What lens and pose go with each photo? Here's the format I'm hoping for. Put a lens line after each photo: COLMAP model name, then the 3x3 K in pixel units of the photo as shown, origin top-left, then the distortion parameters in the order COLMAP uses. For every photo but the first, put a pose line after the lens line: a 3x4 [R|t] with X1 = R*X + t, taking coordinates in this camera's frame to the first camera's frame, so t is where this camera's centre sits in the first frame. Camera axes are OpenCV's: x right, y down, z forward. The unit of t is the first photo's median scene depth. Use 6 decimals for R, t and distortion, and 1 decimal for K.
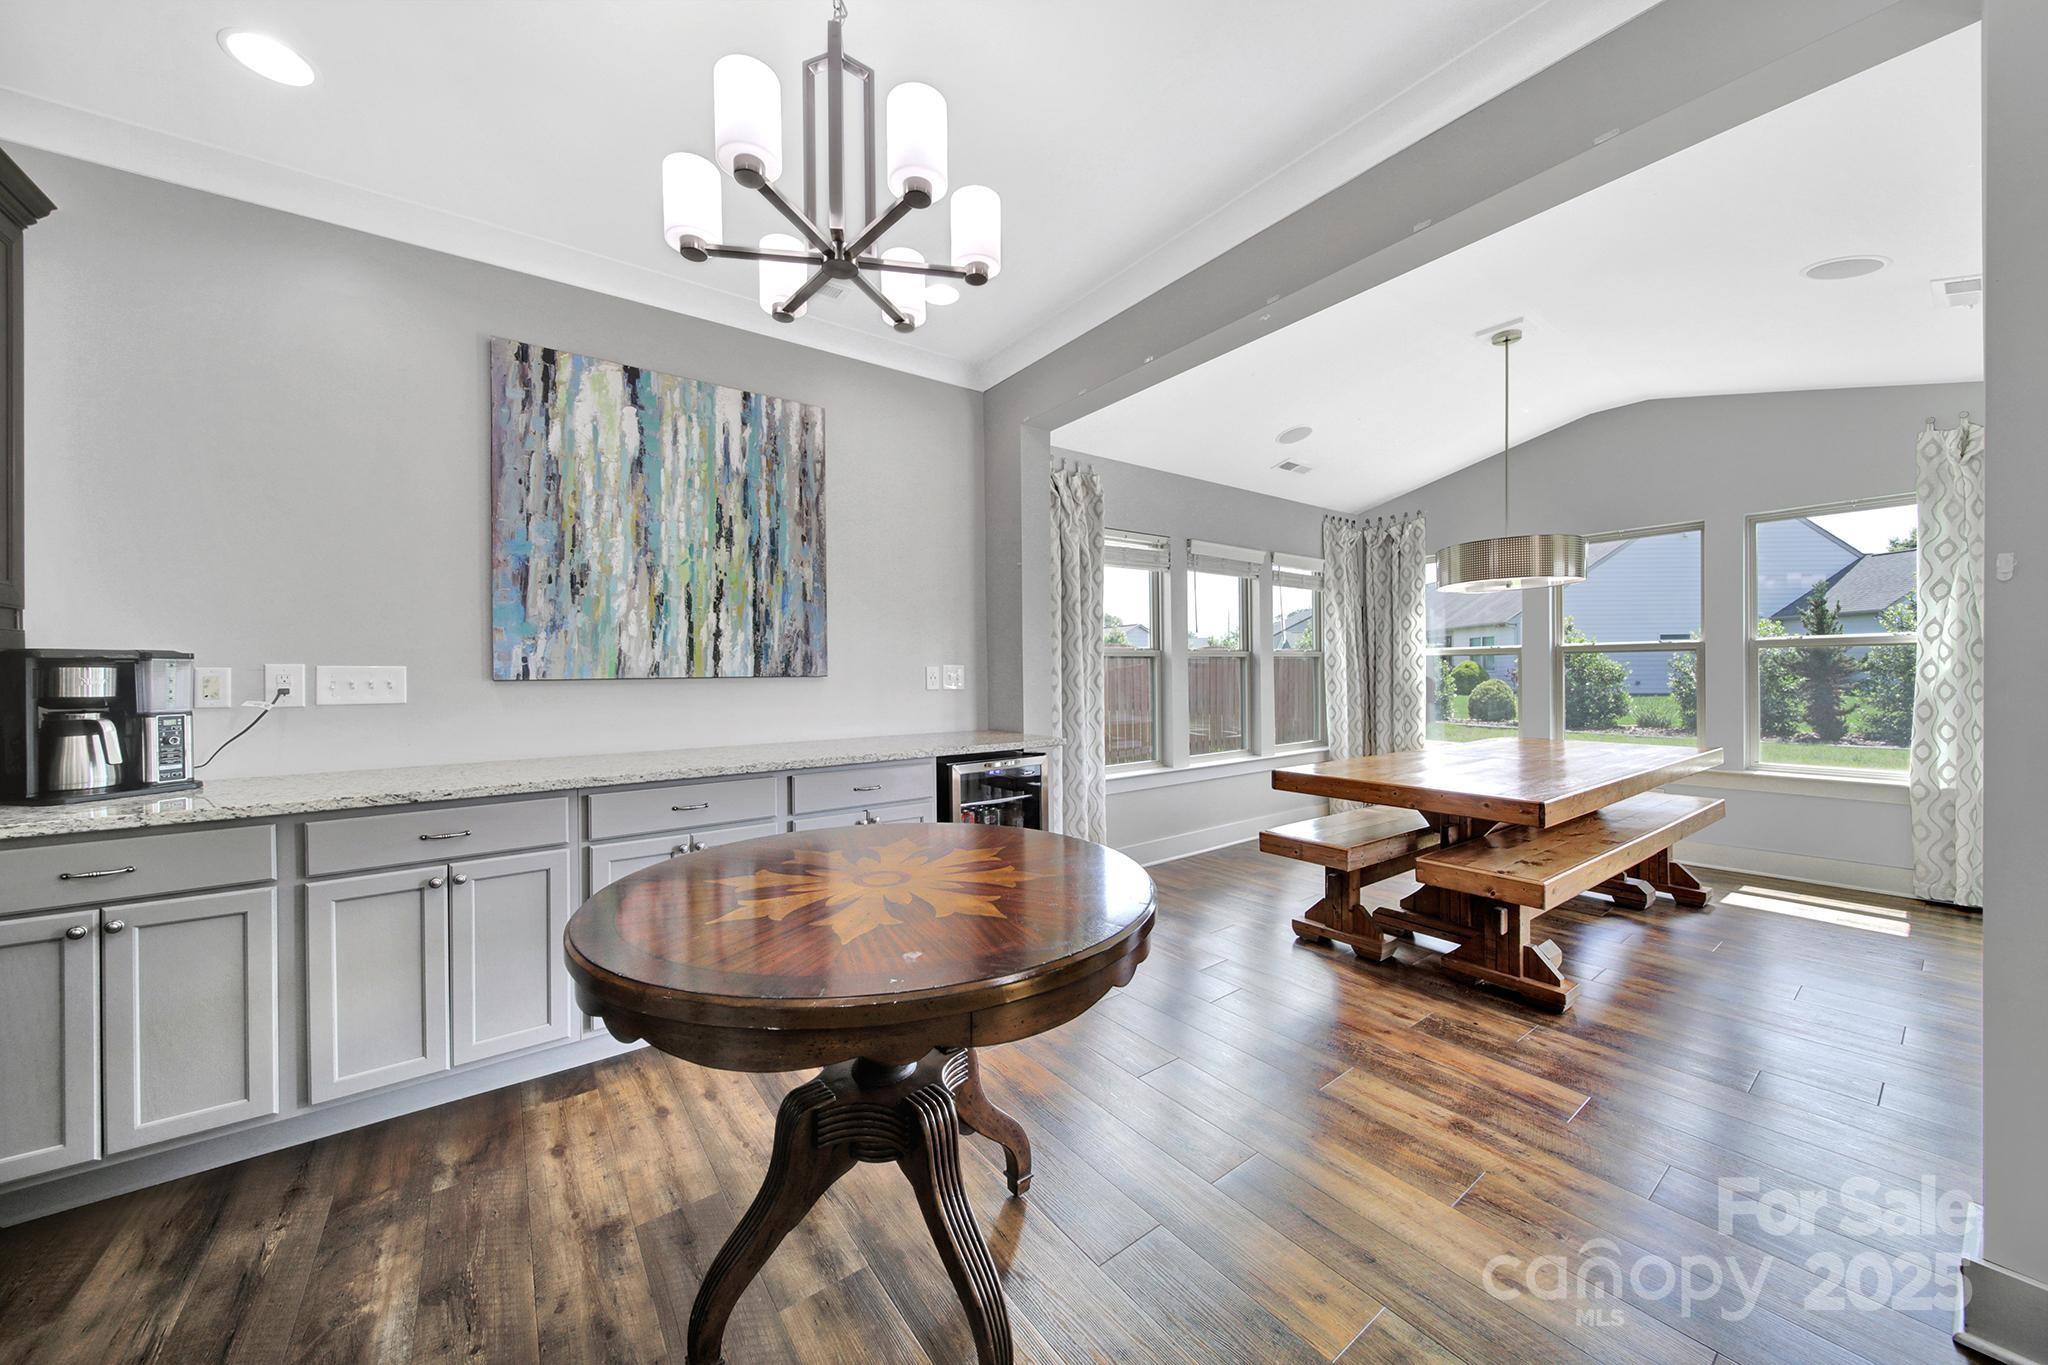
lens RADIAL K [[715.6, 0, 1018.8], [0, 715.6, 672.9], [0, 0, 1]] dist [-0.001159, -0.001164]
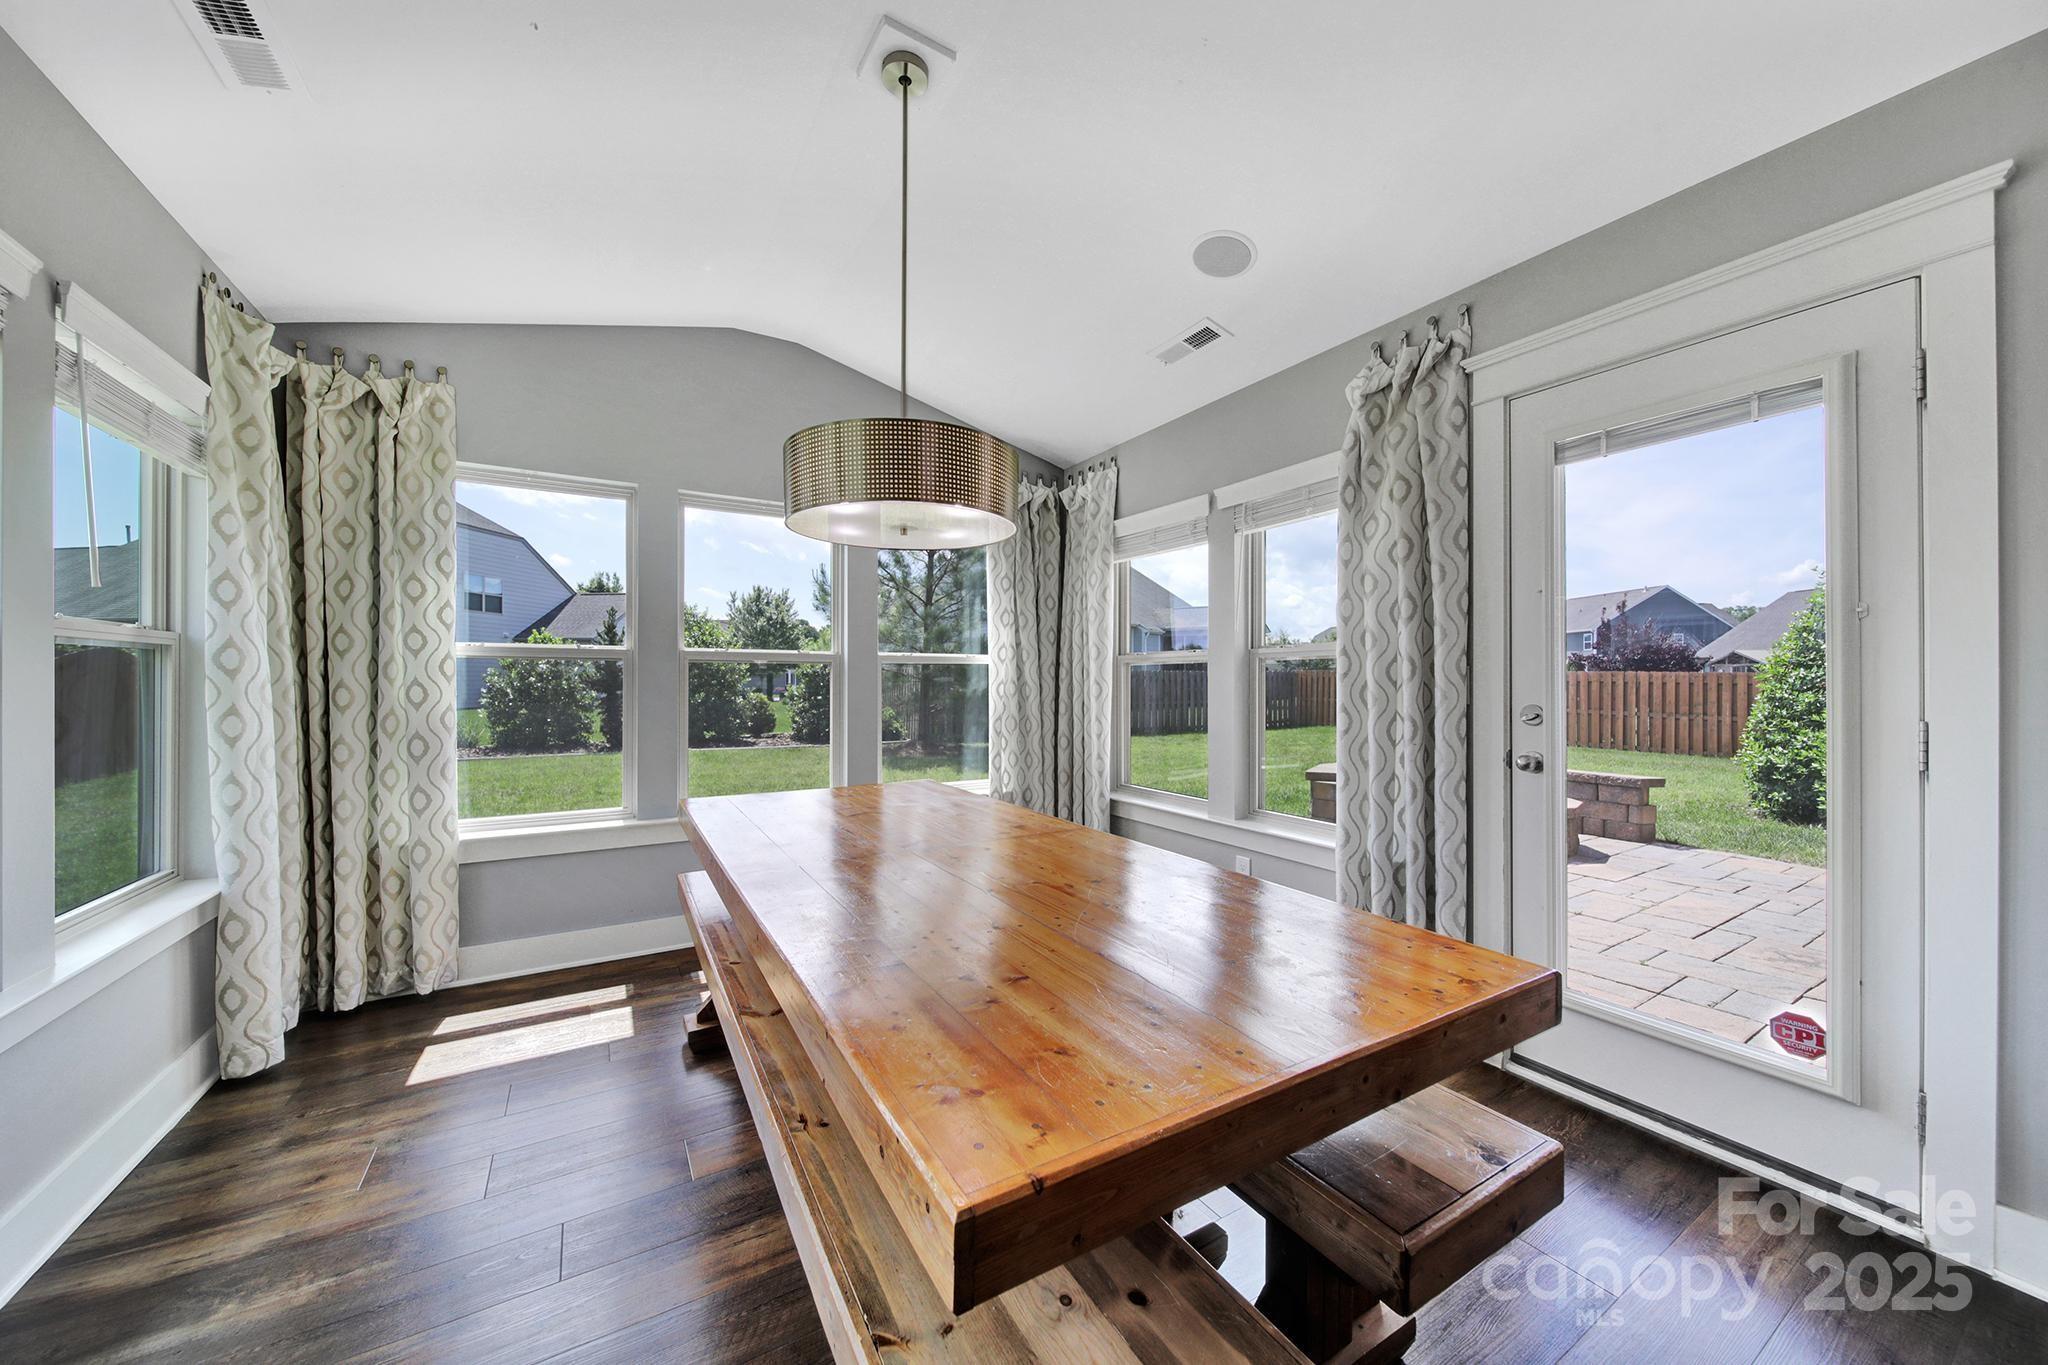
lens RADIAL K [[715.6, 0, 1018.7], [0, 715.6, 688.9], [0, 0, 1]] dist [-0.001159, -0.001164]
pose [[0.112631, 0.003540, 0.993631, 0.104781], [-0.003698, 0.999988, -0.003143, -0.000157], [-0.993630, -0.003321, 0.112643, 0.533411]]
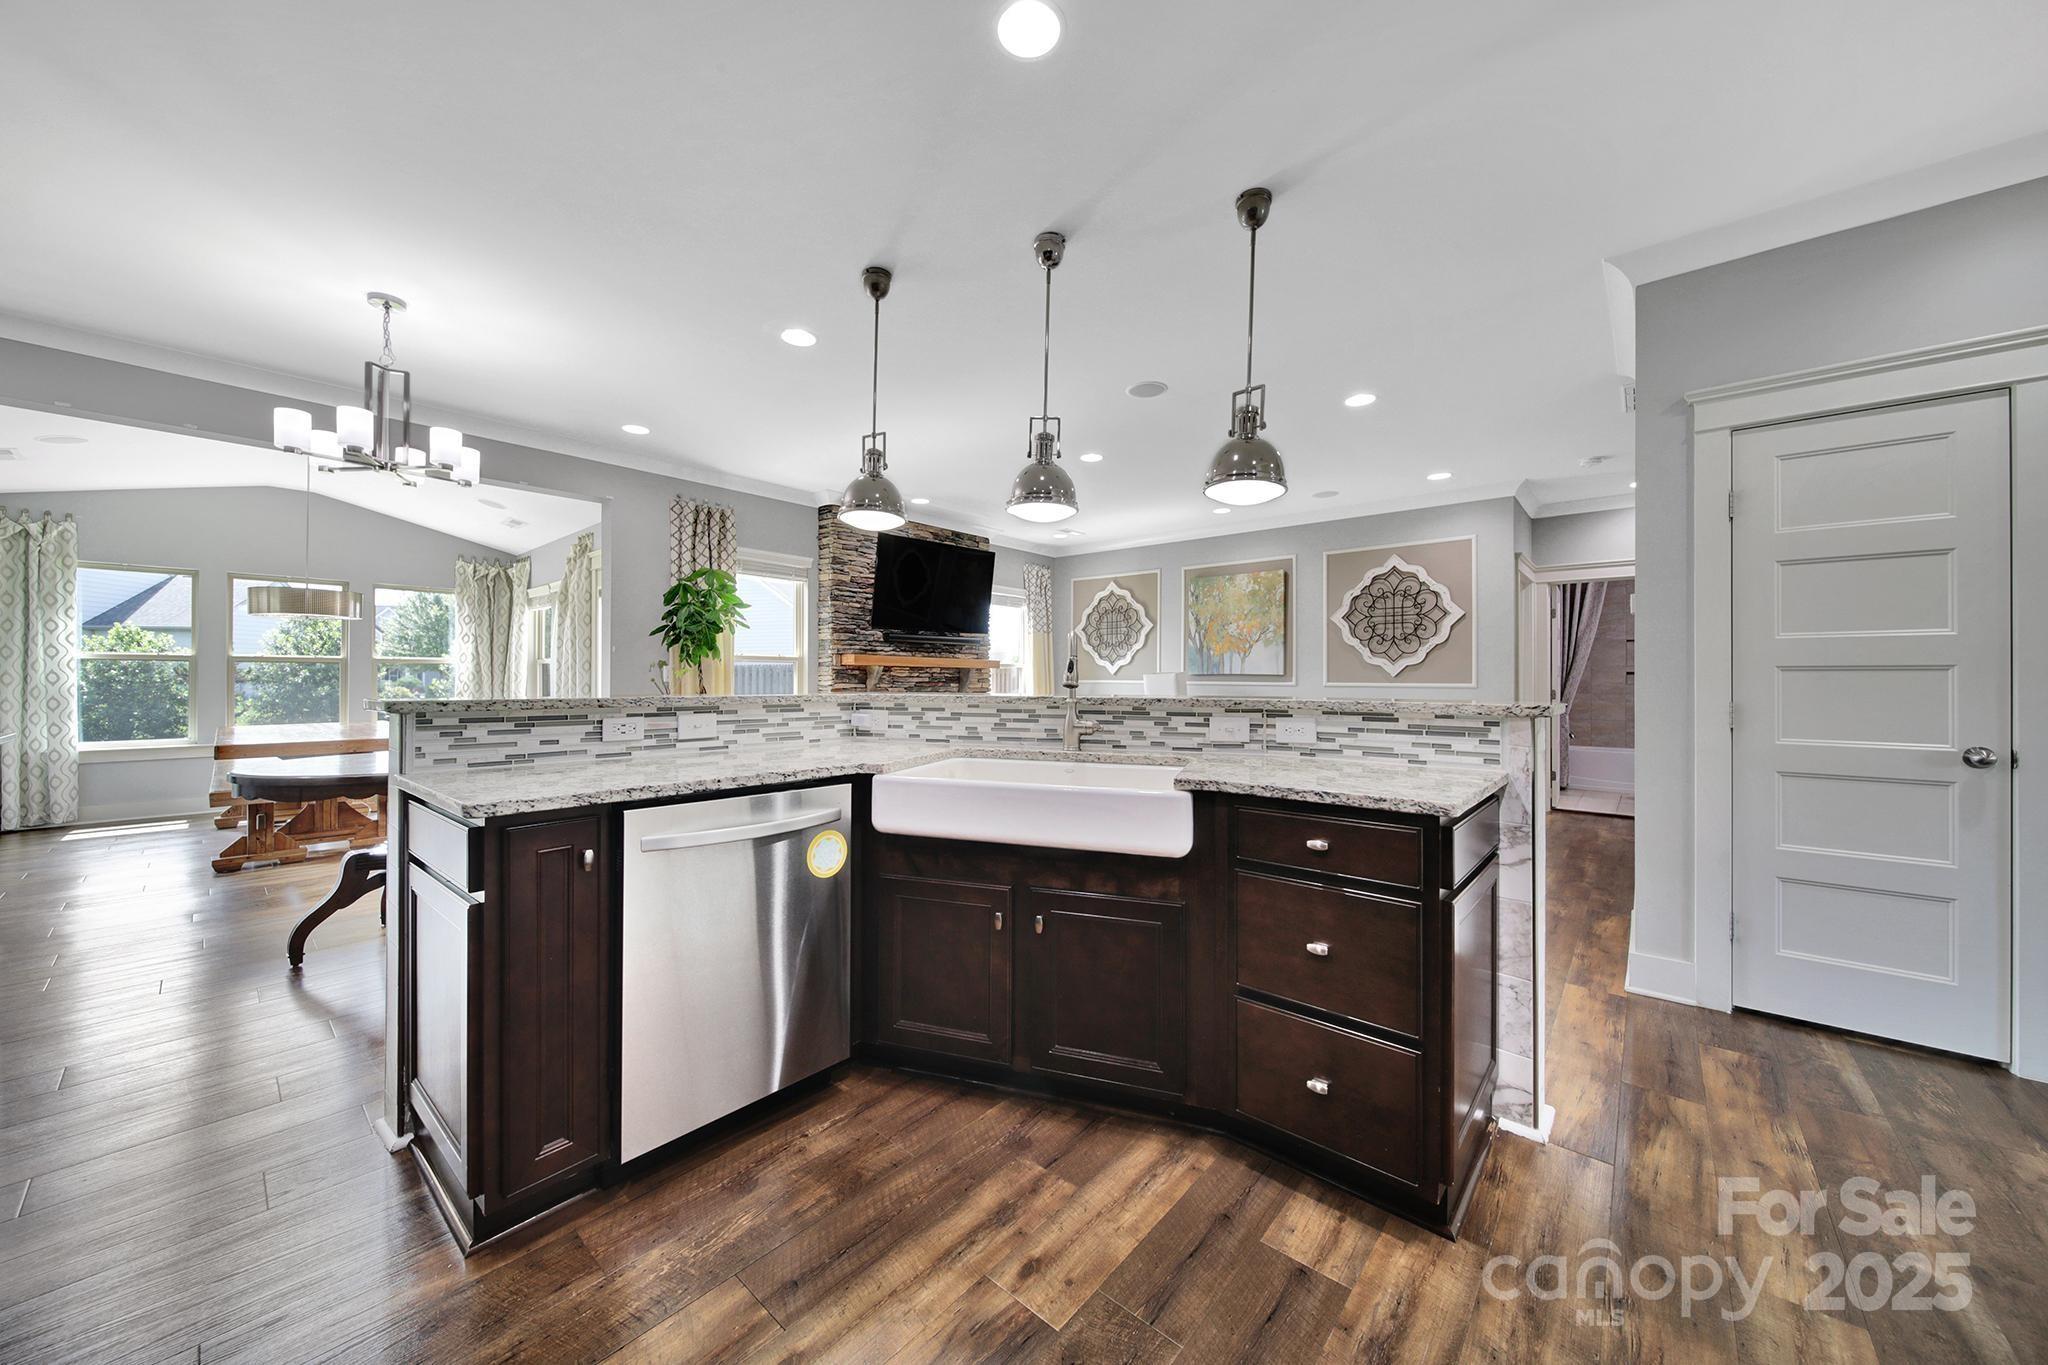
lens RADIAL K [[715.6, 0, 1015.1], [0, 715.6, 679.1], [0, 0, 1]] dist [-0.001159, -0.001164]
pose [[-0.196240, 0.011006, 0.980494, -0.670404], [-0.000155, 0.999937, -0.011255, 0.015747], [-0.980556, -0.002361, -0.196226, -0.105756]]
